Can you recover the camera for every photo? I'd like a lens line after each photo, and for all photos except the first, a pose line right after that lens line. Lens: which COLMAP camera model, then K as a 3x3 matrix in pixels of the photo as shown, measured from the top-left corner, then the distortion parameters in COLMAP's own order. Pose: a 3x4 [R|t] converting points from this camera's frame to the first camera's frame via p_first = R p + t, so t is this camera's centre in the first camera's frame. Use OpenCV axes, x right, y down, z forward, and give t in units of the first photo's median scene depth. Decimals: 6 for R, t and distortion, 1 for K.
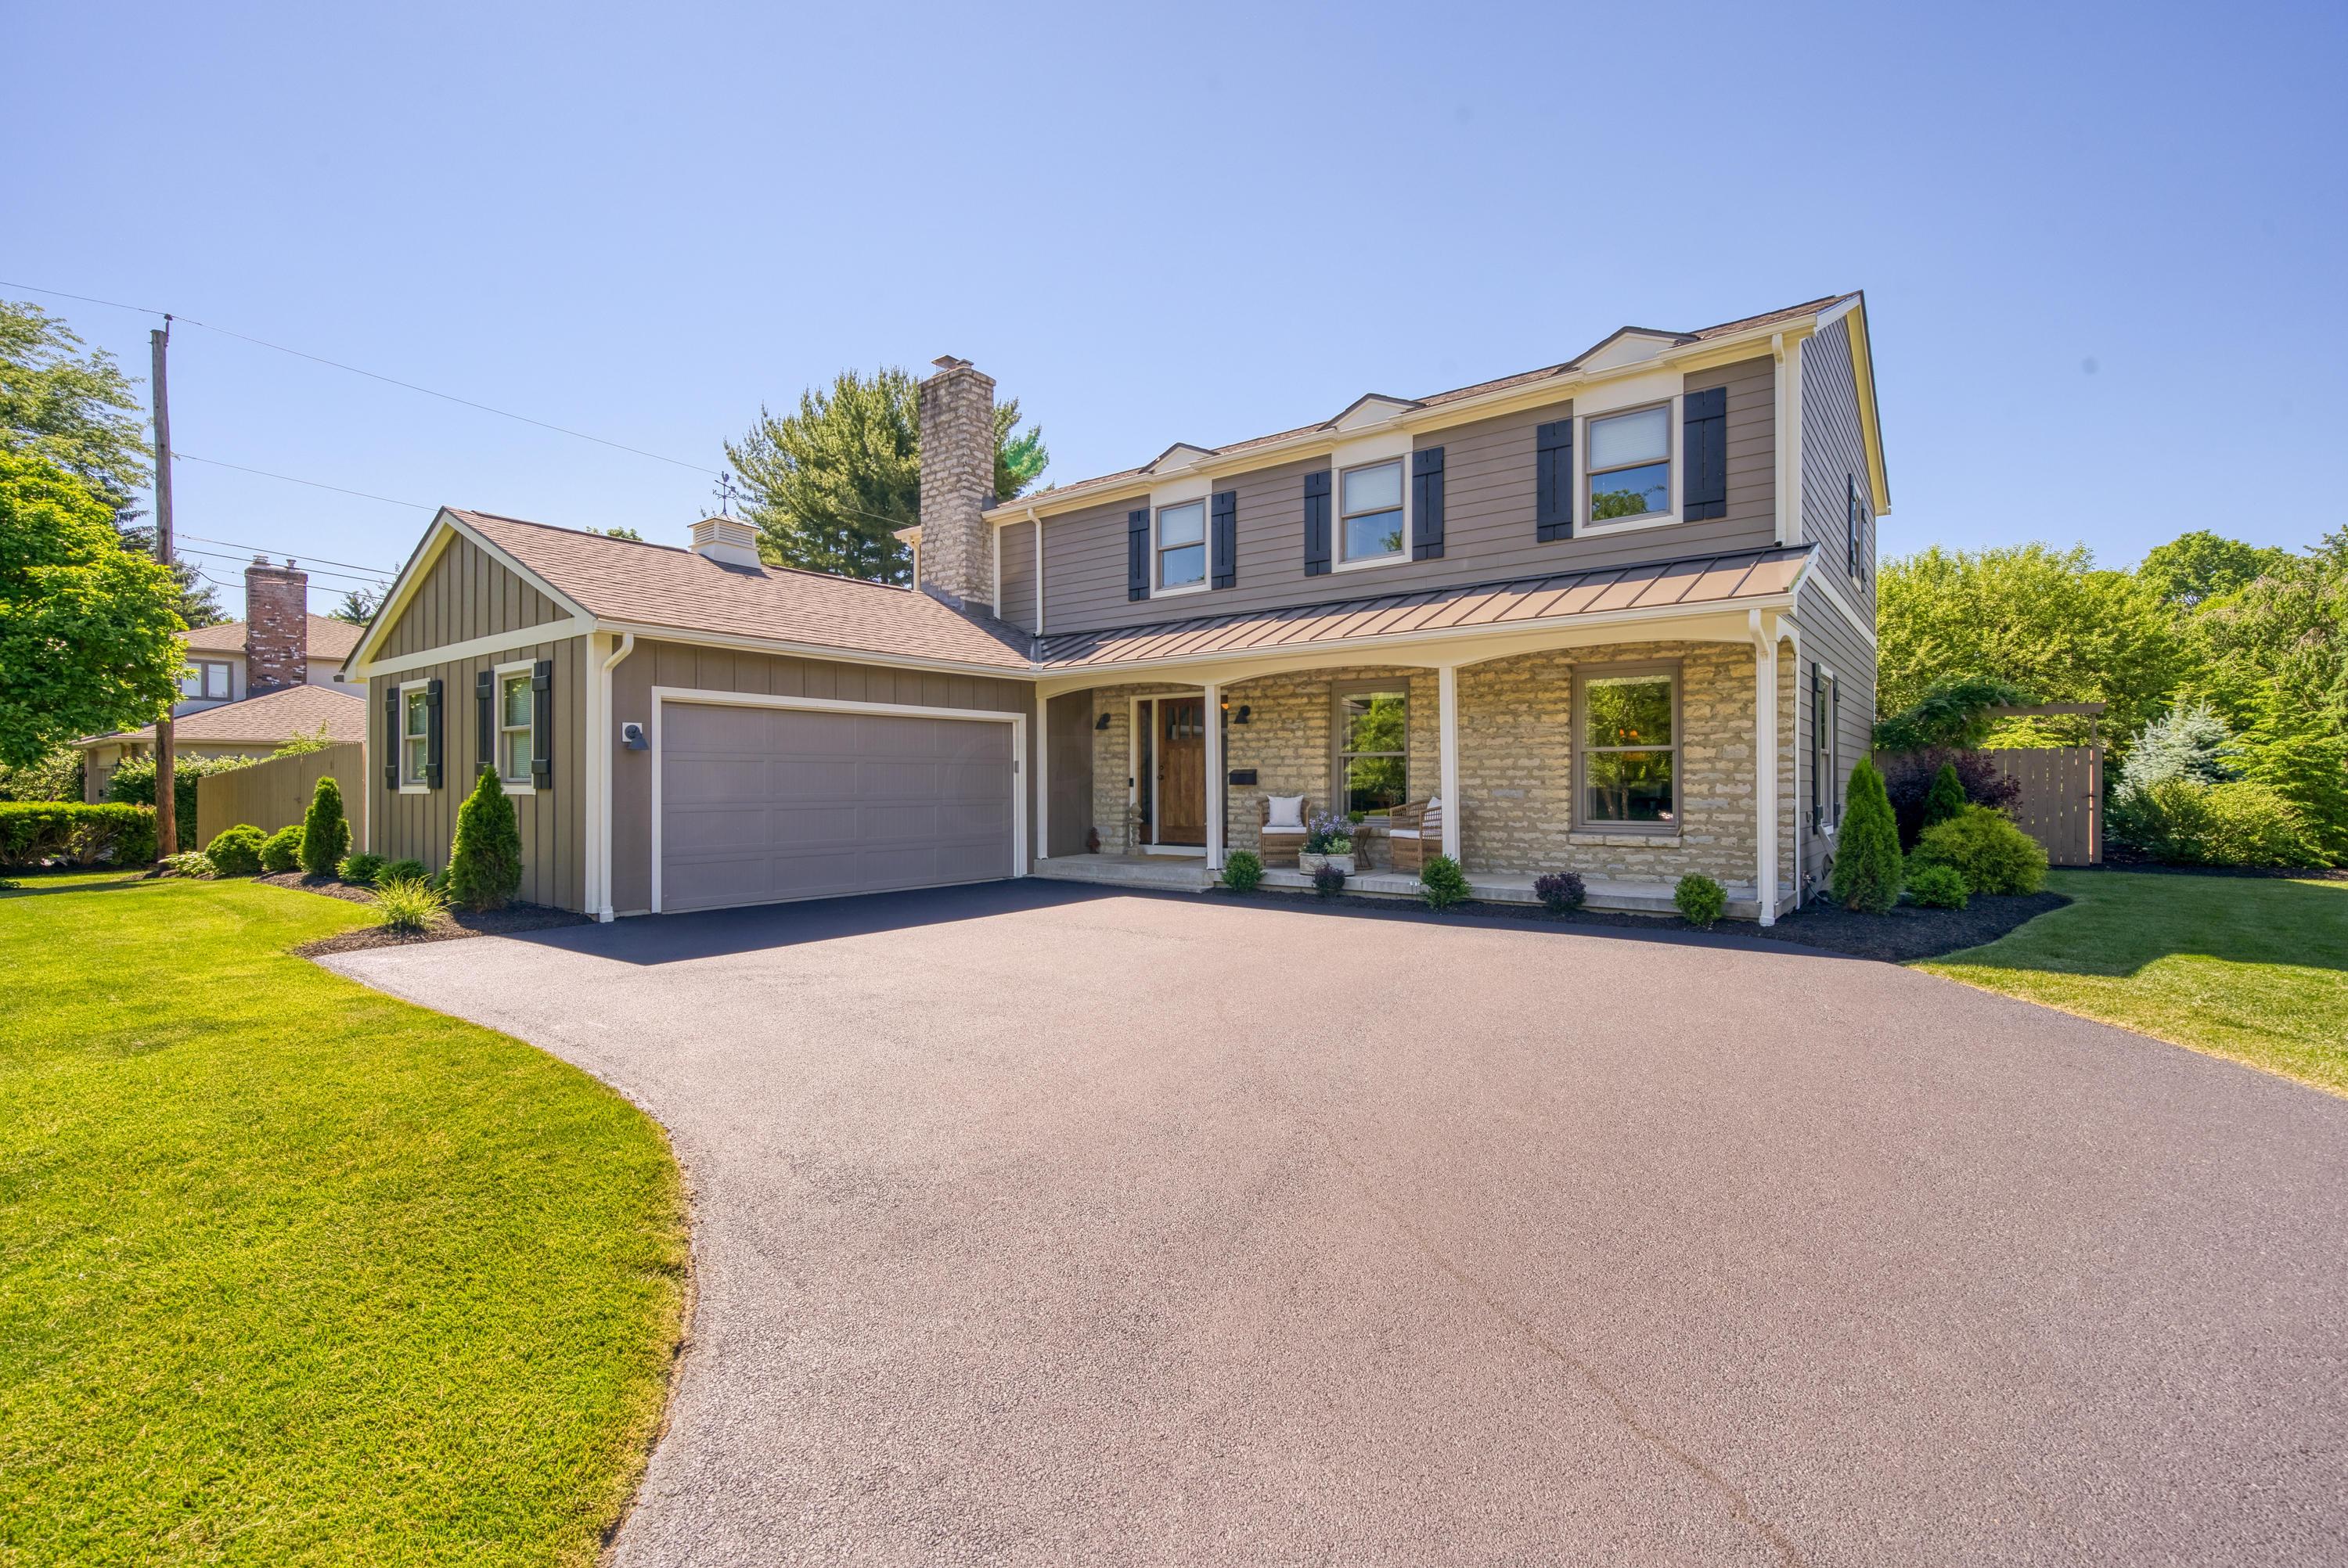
lens RADIAL K [[1042.9, 0, 1173.0], [0, 1042.9, 781.6], [0, 0, 1]] dist [0.003695, 0.003228]
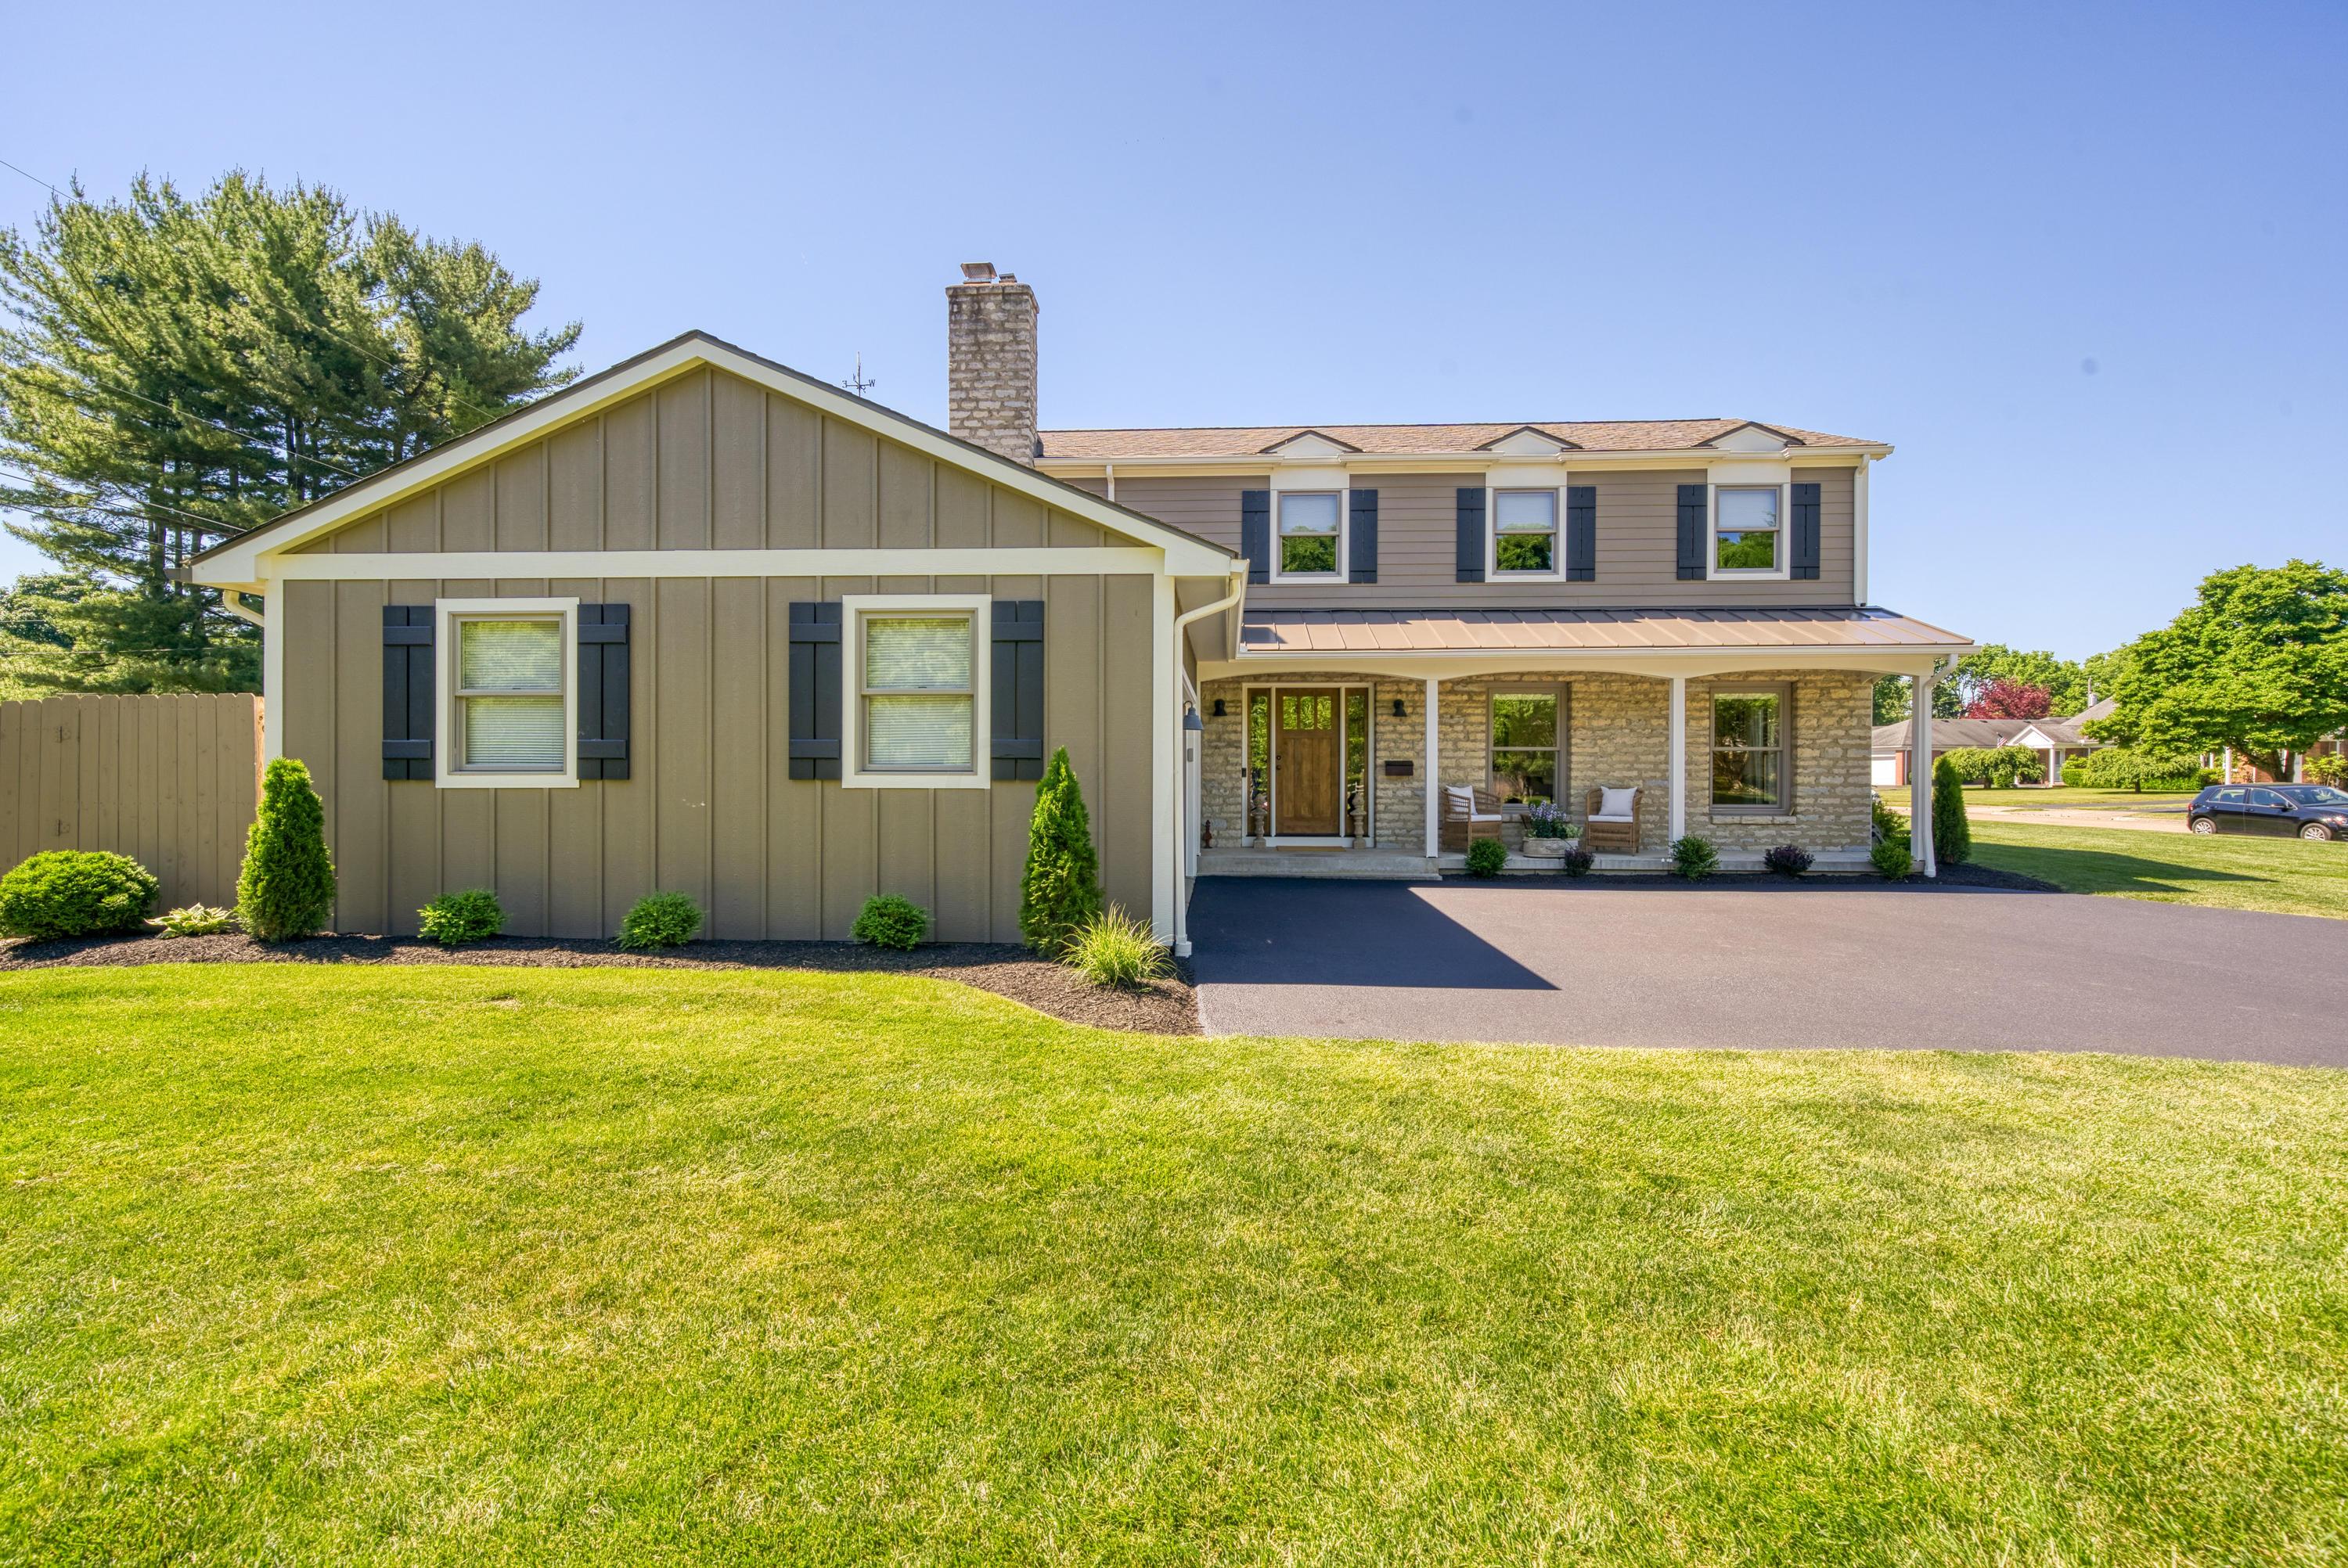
lens RADIAL K [[1042.9, 0, 1171.8], [0, 1042.9, 776.4], [0, 0, 1]] dist [0.003695, 0.003228]
pose [[0.820766, 0.001689, 0.571262, -0.737526], [-0.005178, 0.999977, 0.004483, 0.000391], [-0.571242, -0.006637, 0.820755, 0.286829]]
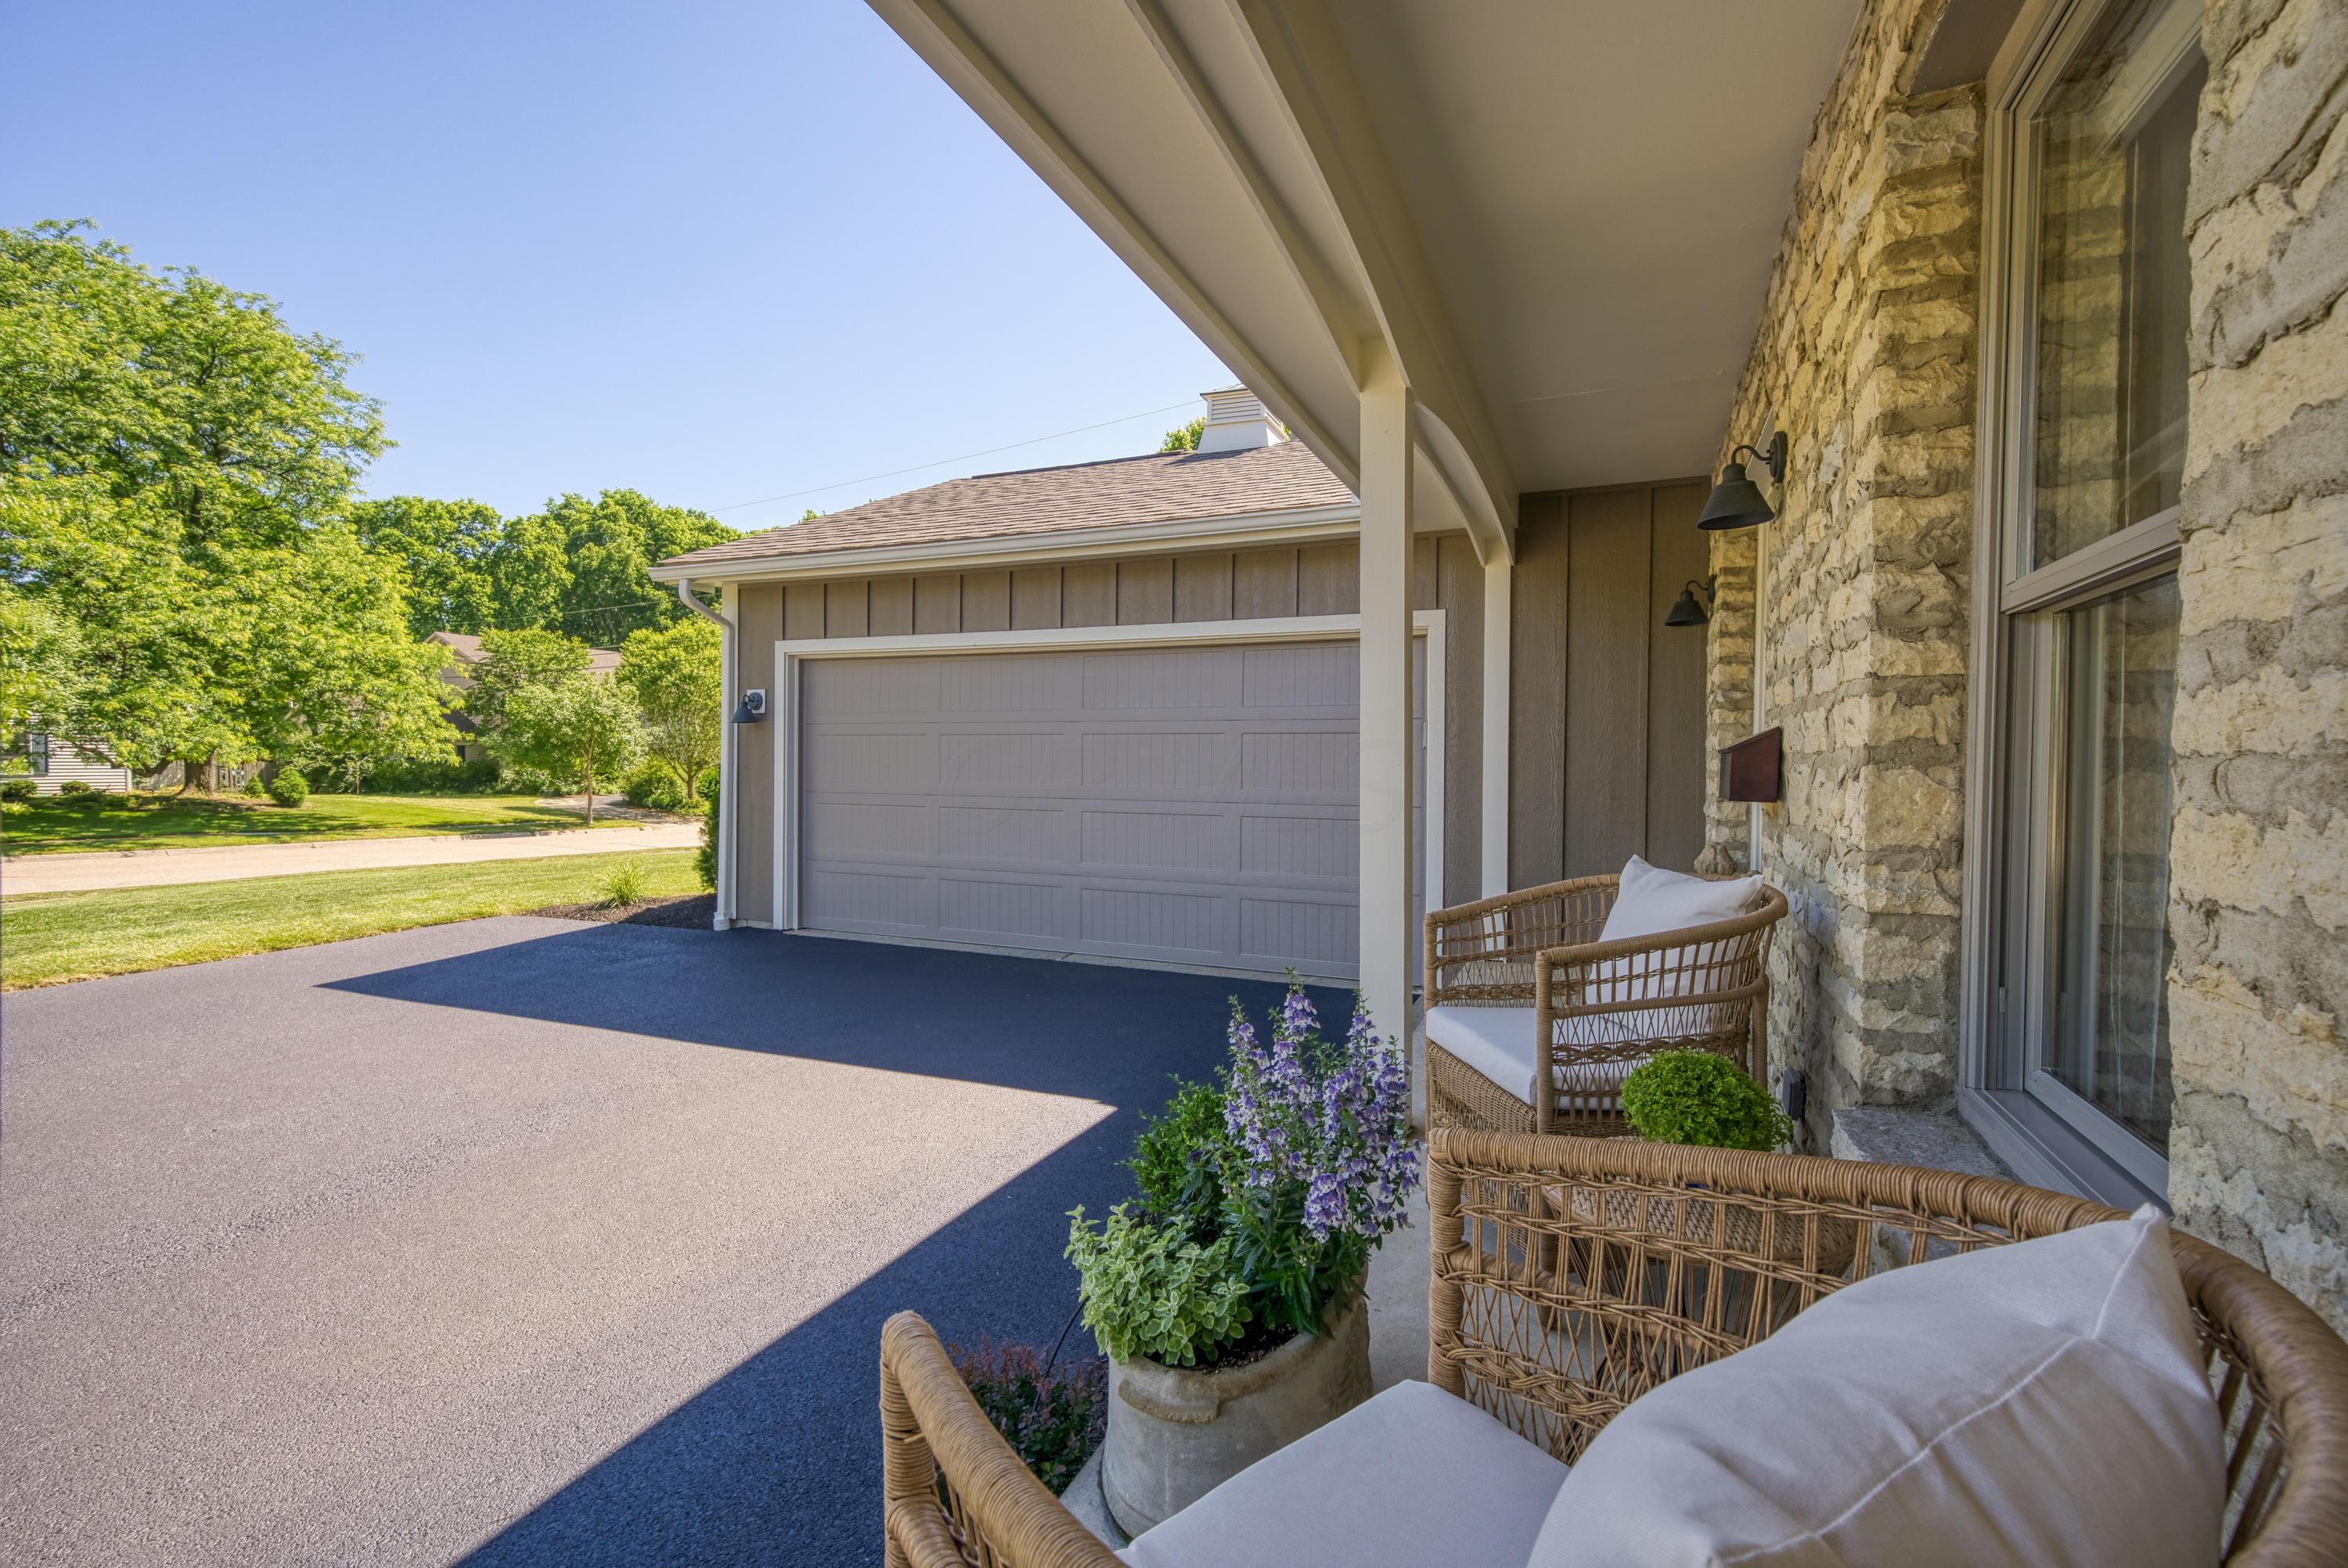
lens RADIAL K [[1028.5, 0, 1163.1], [0, 1028.5, 779.6], [0, 0, 1]] dist [0.001968, 0.002724]
pose [[0.246795, 0.026631, -0.968702, 0.252767], [-0.005163, 0.999644, 0.026166, -0.006805], [0.969054, -0.001456, 0.246845, 0.853201]]
